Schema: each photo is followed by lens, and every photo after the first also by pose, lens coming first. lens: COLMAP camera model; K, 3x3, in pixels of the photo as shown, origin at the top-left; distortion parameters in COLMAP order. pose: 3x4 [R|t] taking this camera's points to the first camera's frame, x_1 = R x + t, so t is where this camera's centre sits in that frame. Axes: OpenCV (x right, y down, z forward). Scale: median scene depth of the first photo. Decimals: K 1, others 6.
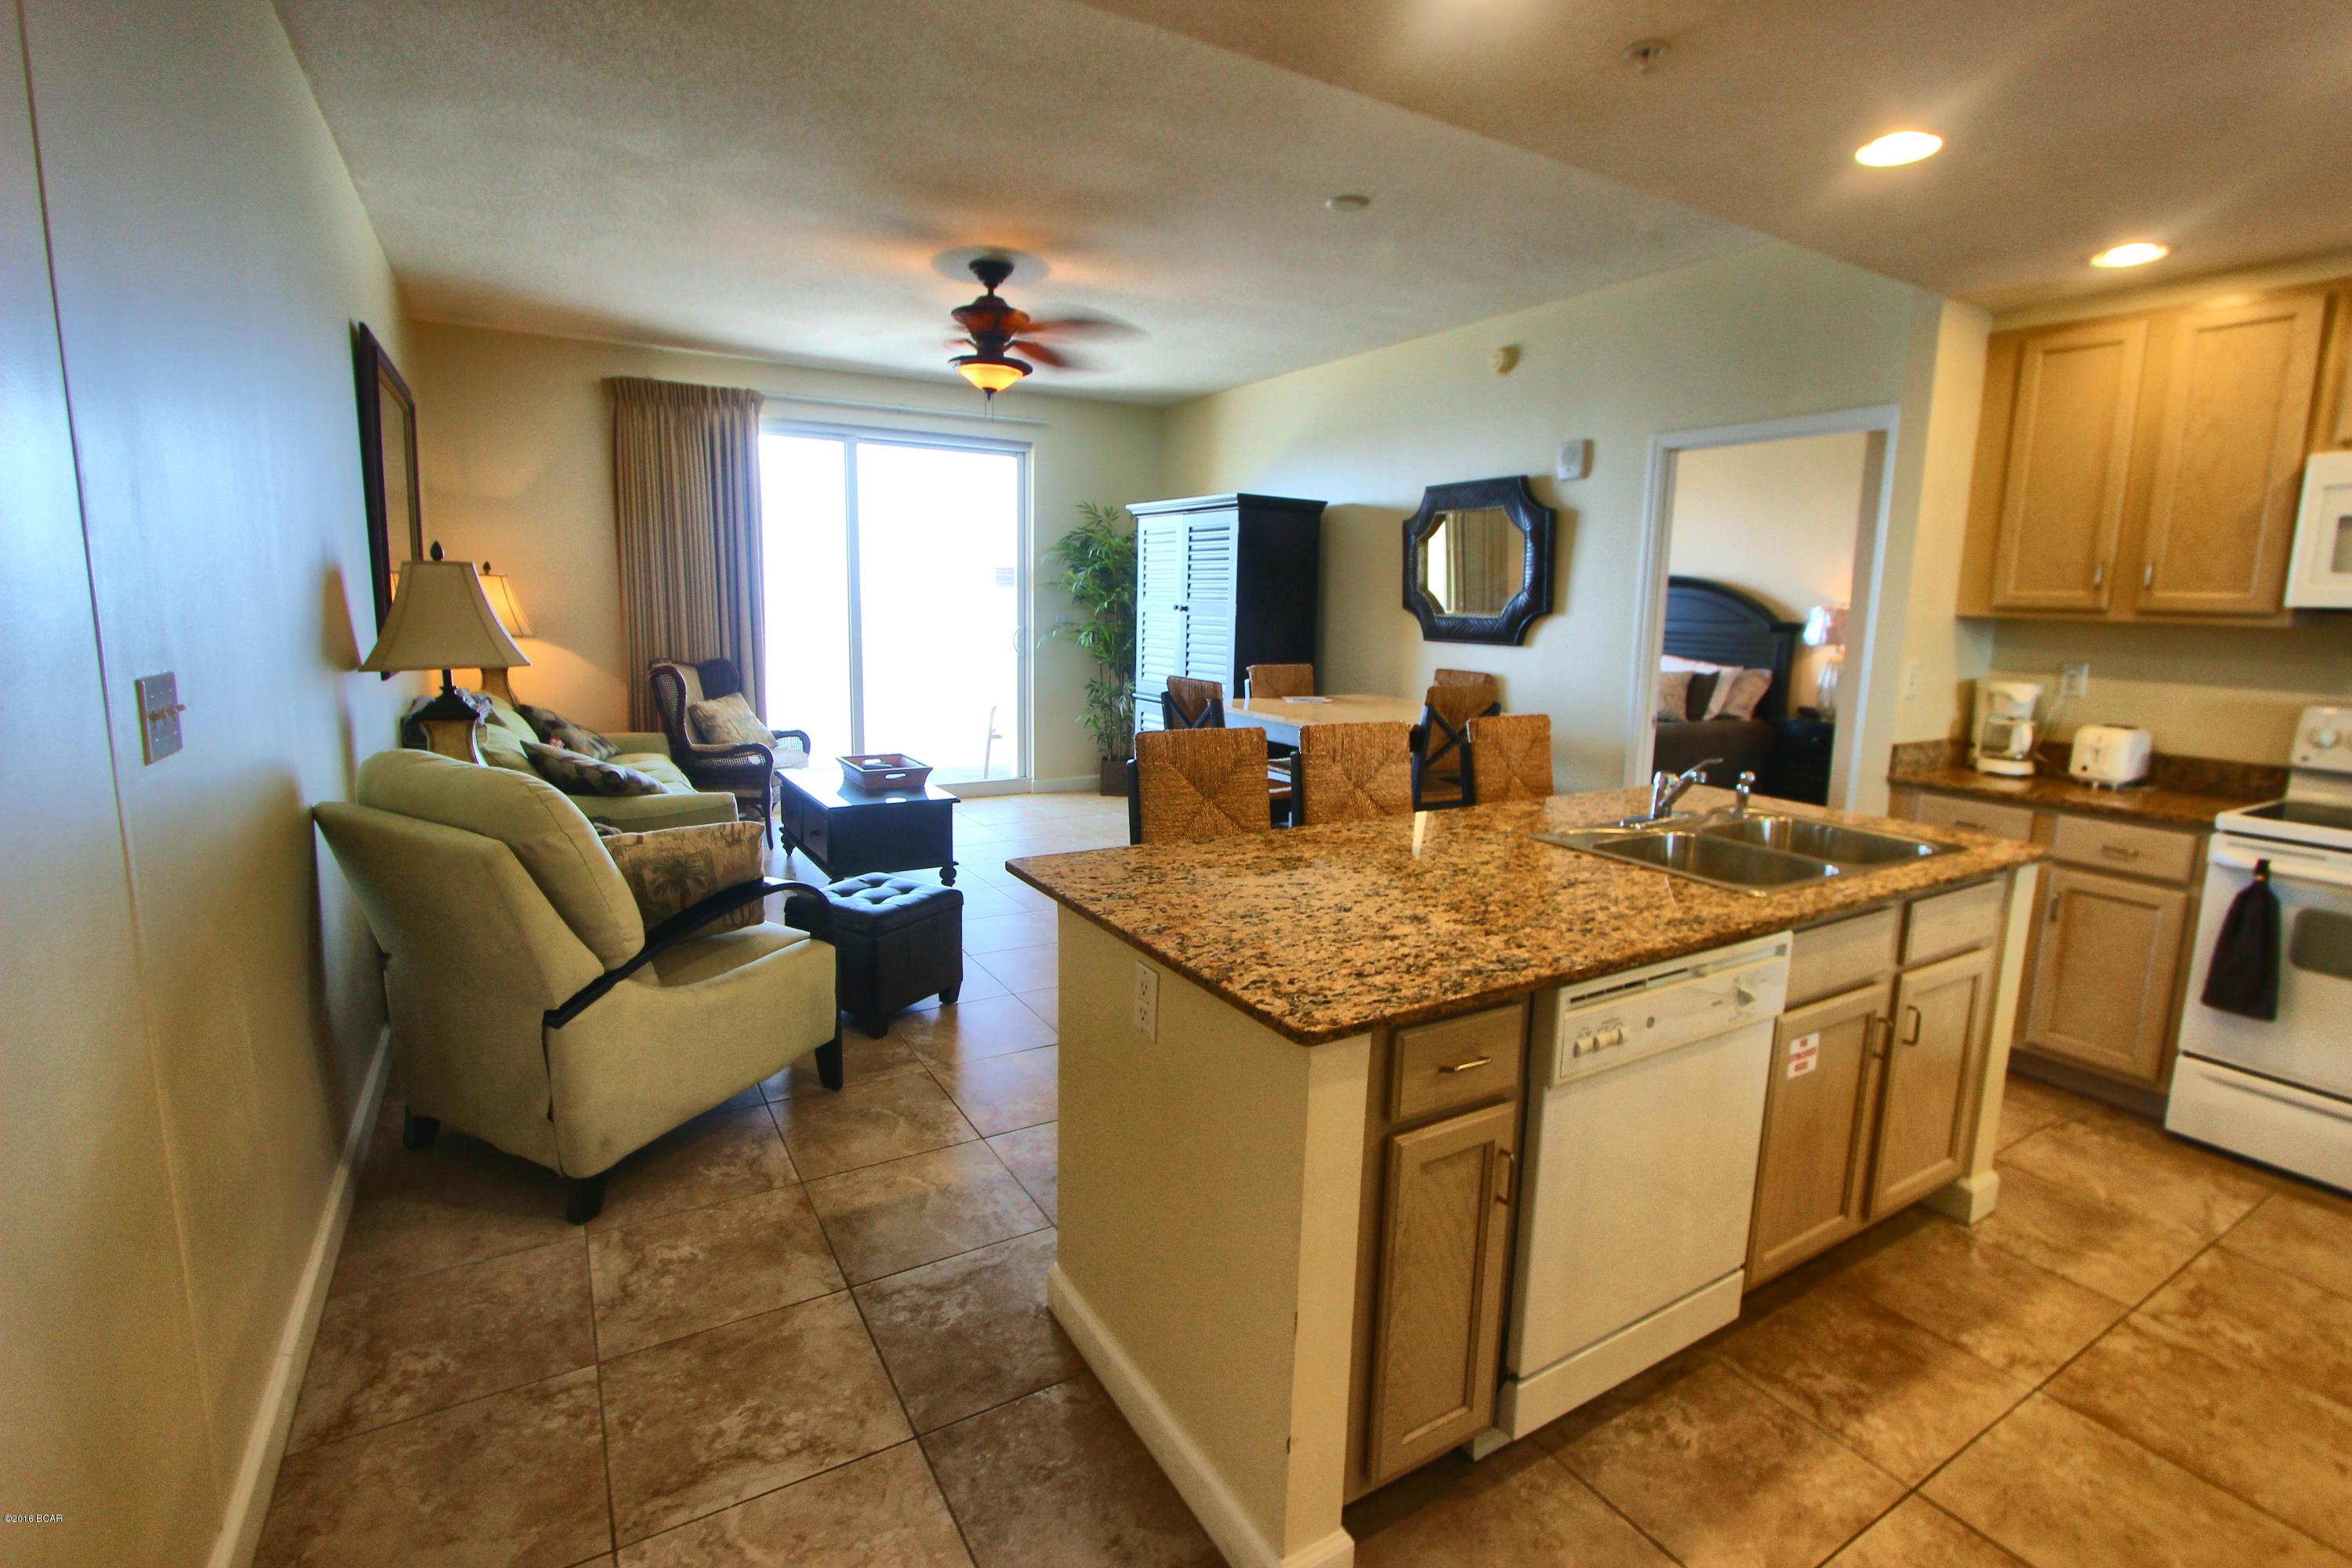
lens RADIAL K [[1081.9, 0, 1189.0], [0, 1081.9, 761.9], [0, 0, 1]] dist [-0.023150, 0.004919]
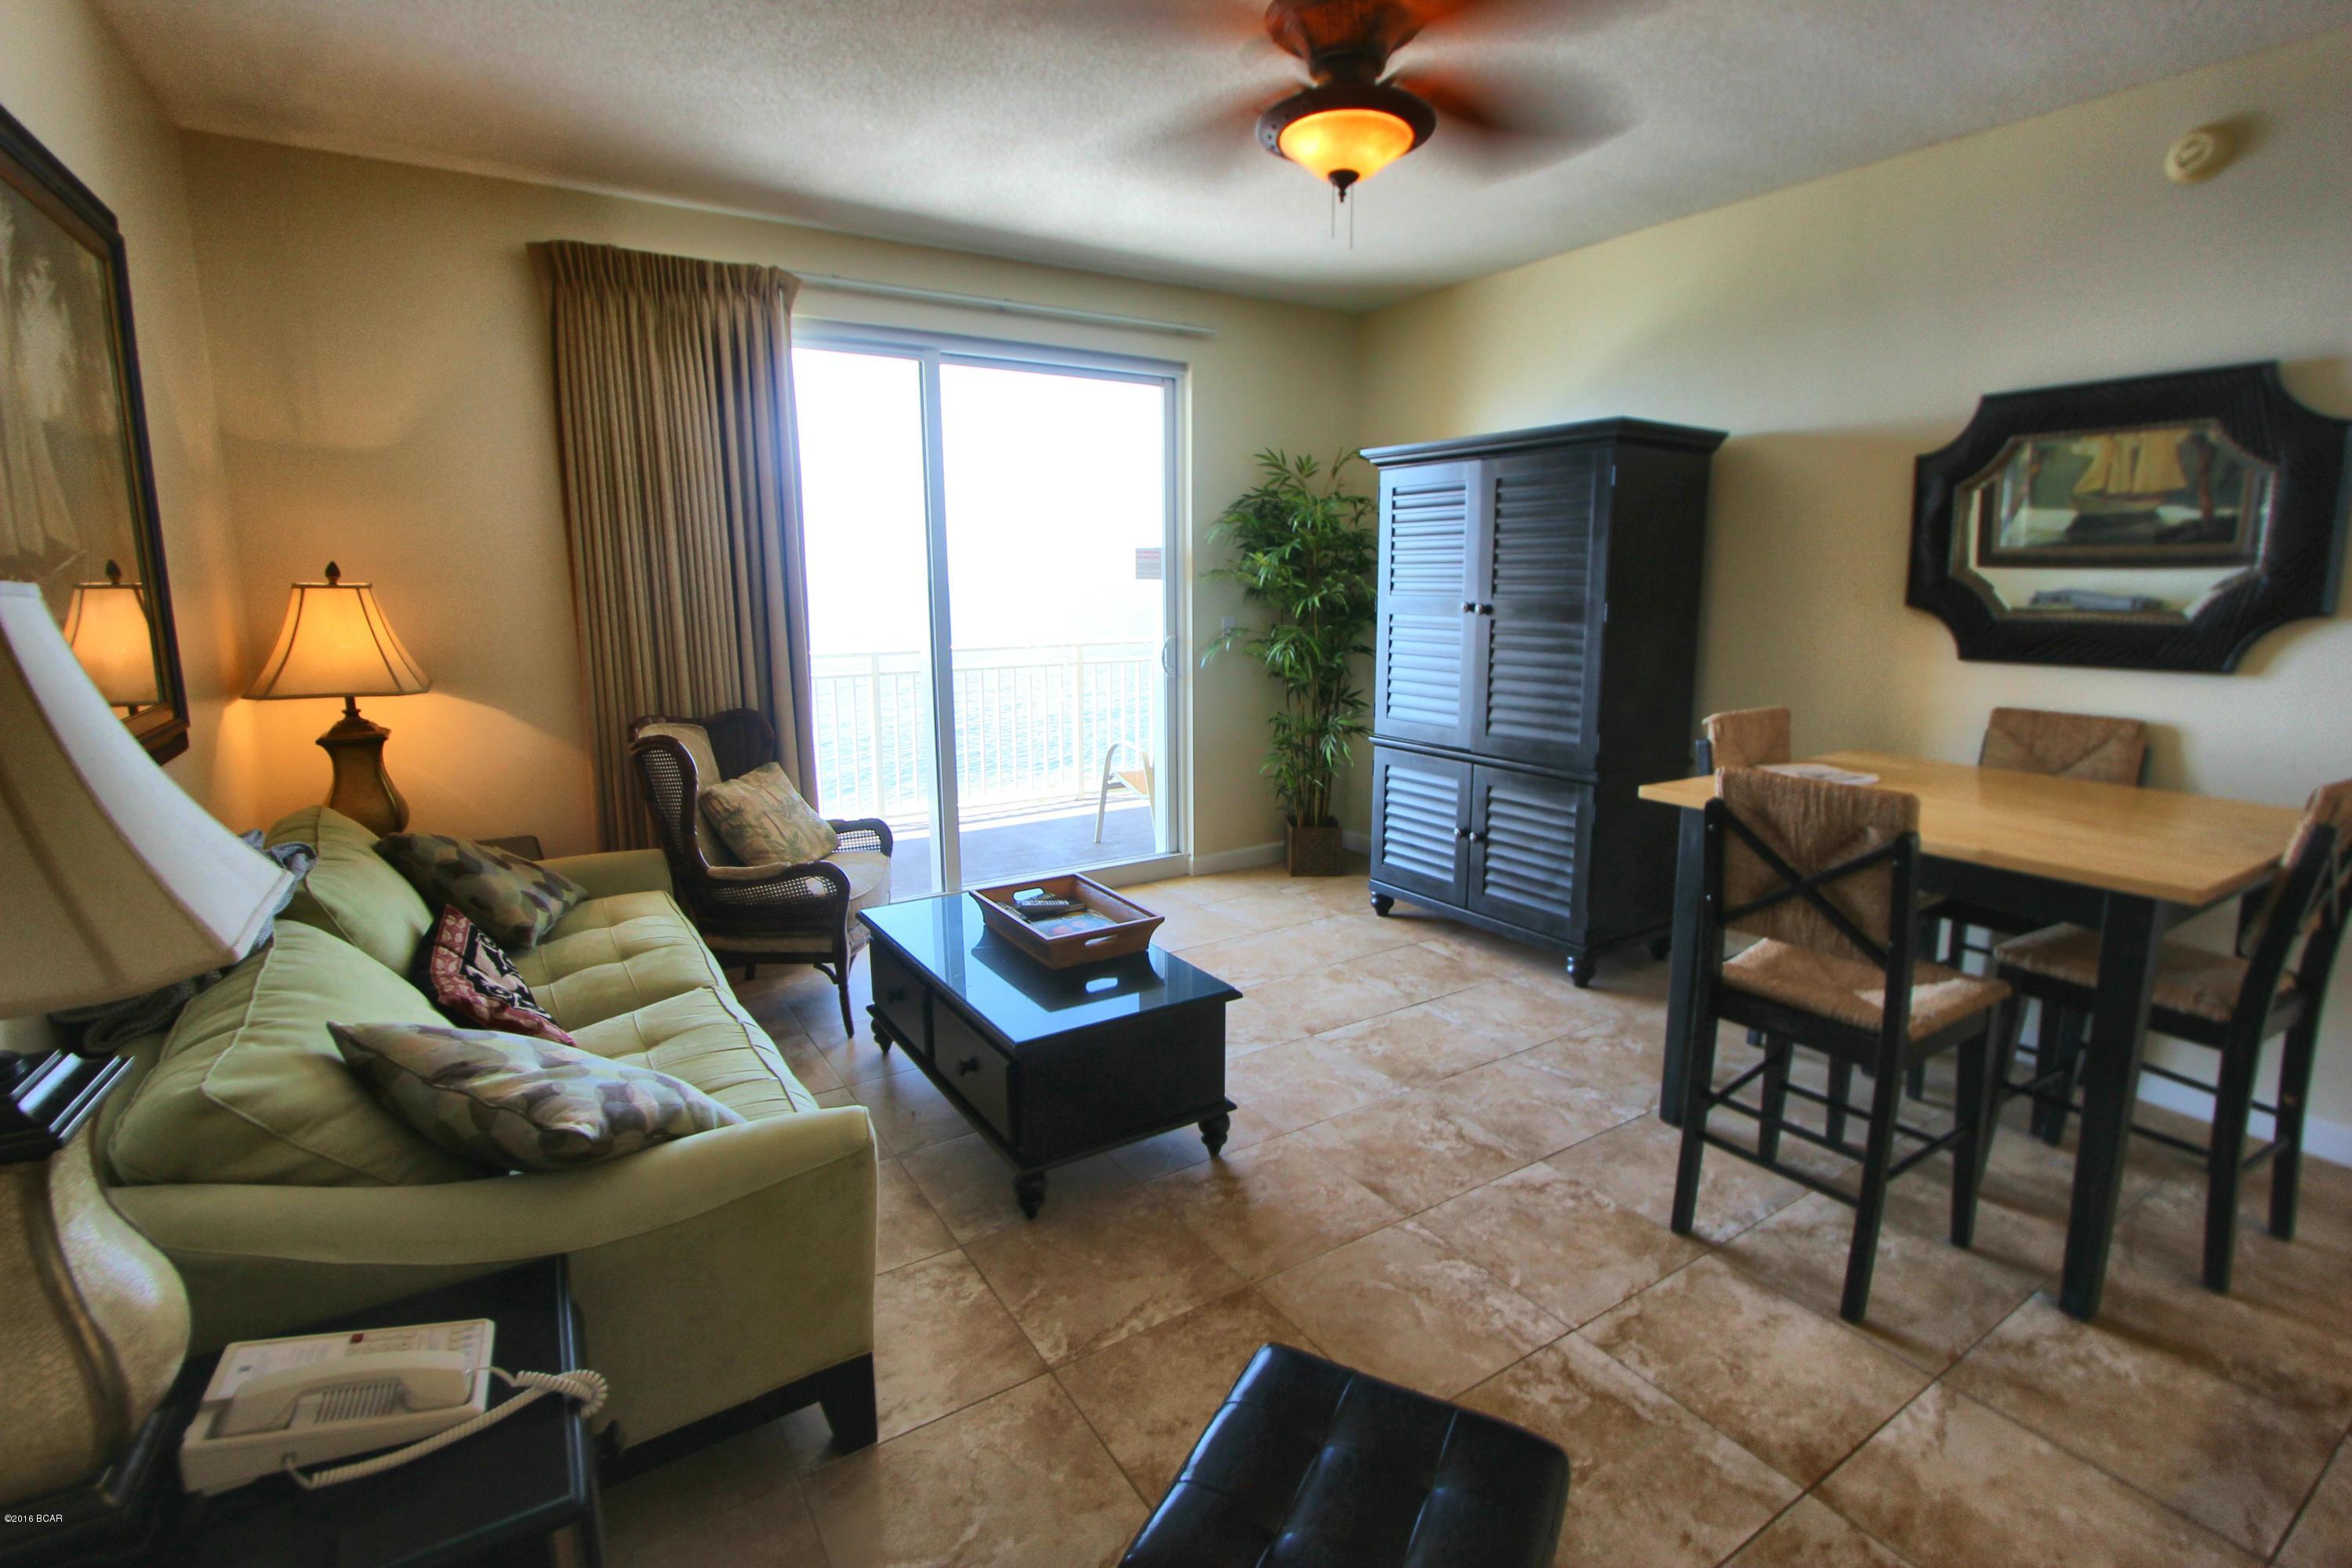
lens RADIAL K [[1081.9, 0, 1189.0], [0, 1081.9, 761.9], [0, 0, 1]] dist [-0.023150, 0.004919]
pose [[0.999289, -0.028542, 0.024630, -0.369304], [0.028004, 0.999367, 0.021925, -0.135858], [-0.025241, -0.021220, 0.999456, 0.708033]]
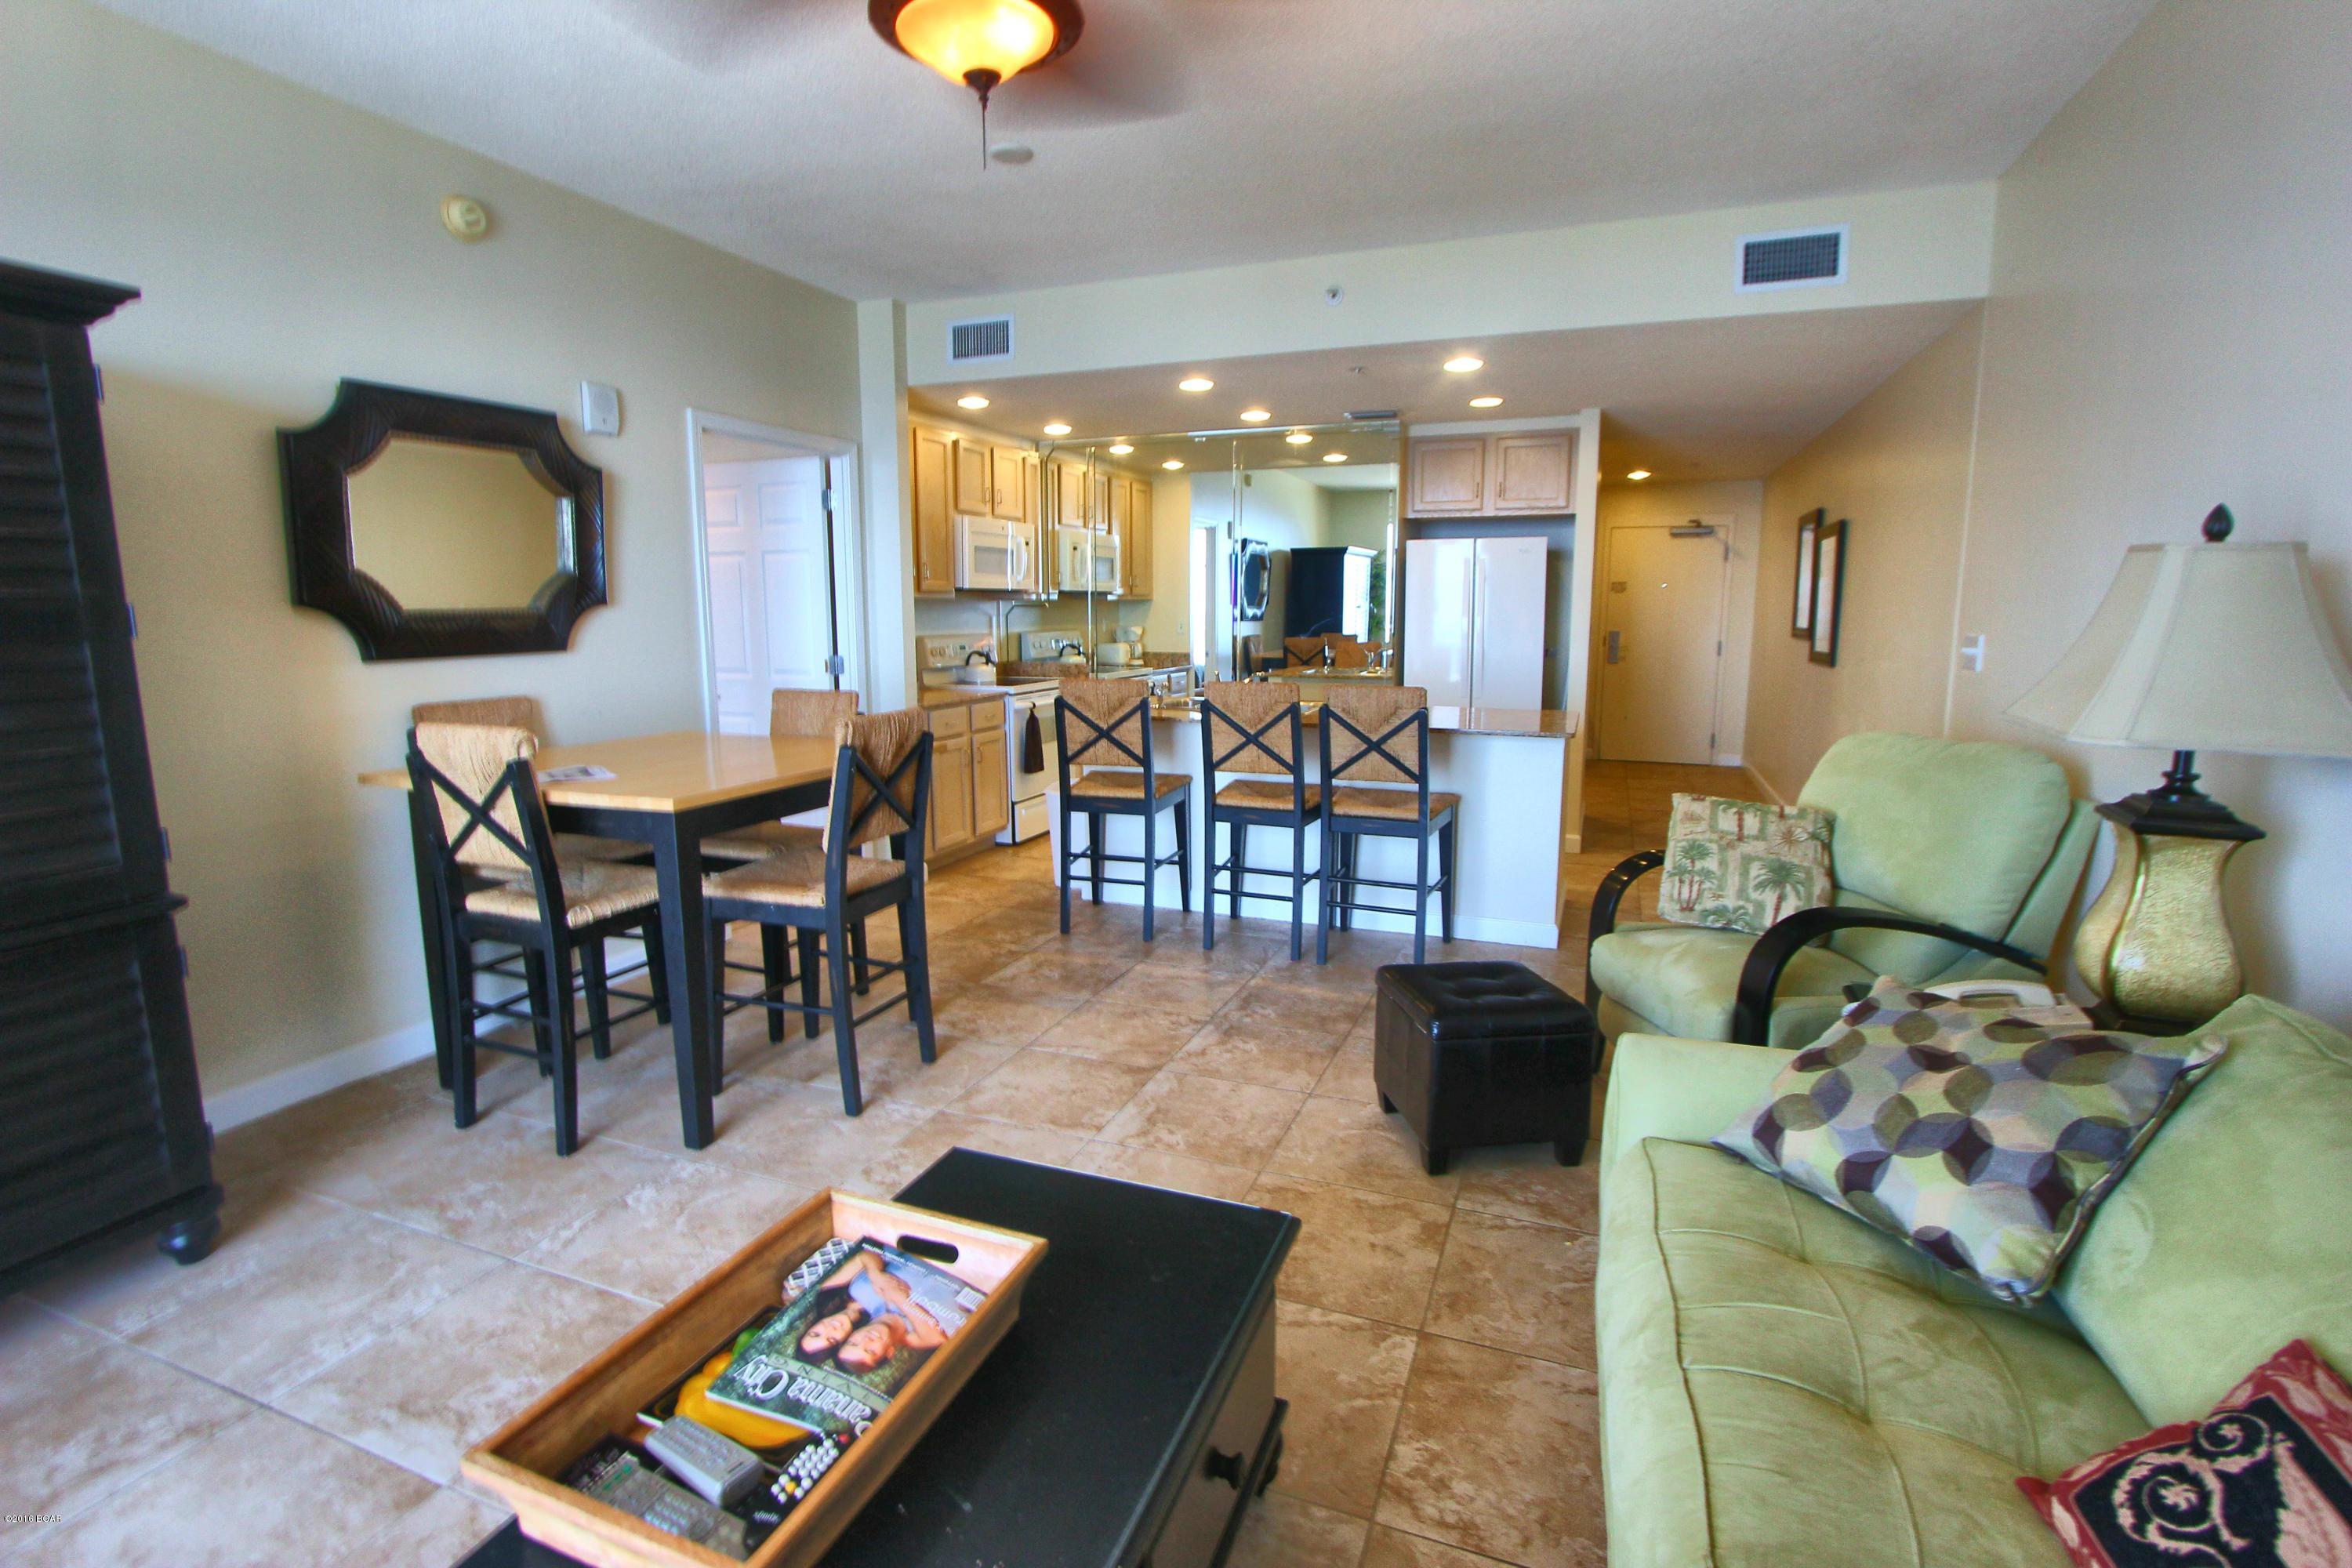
lens RADIAL K [[1081.9, 0, 1189.0], [0, 1081.9, 761.9], [0, 0, 1]] dist [-0.023150, 0.004919]
pose [[-0.611038, -0.135512, 0.779916, -0.787729], [0.106284, 0.962273, 0.250467, -0.260057], [-0.784434, 0.235938, -0.573583, 1.670840]]
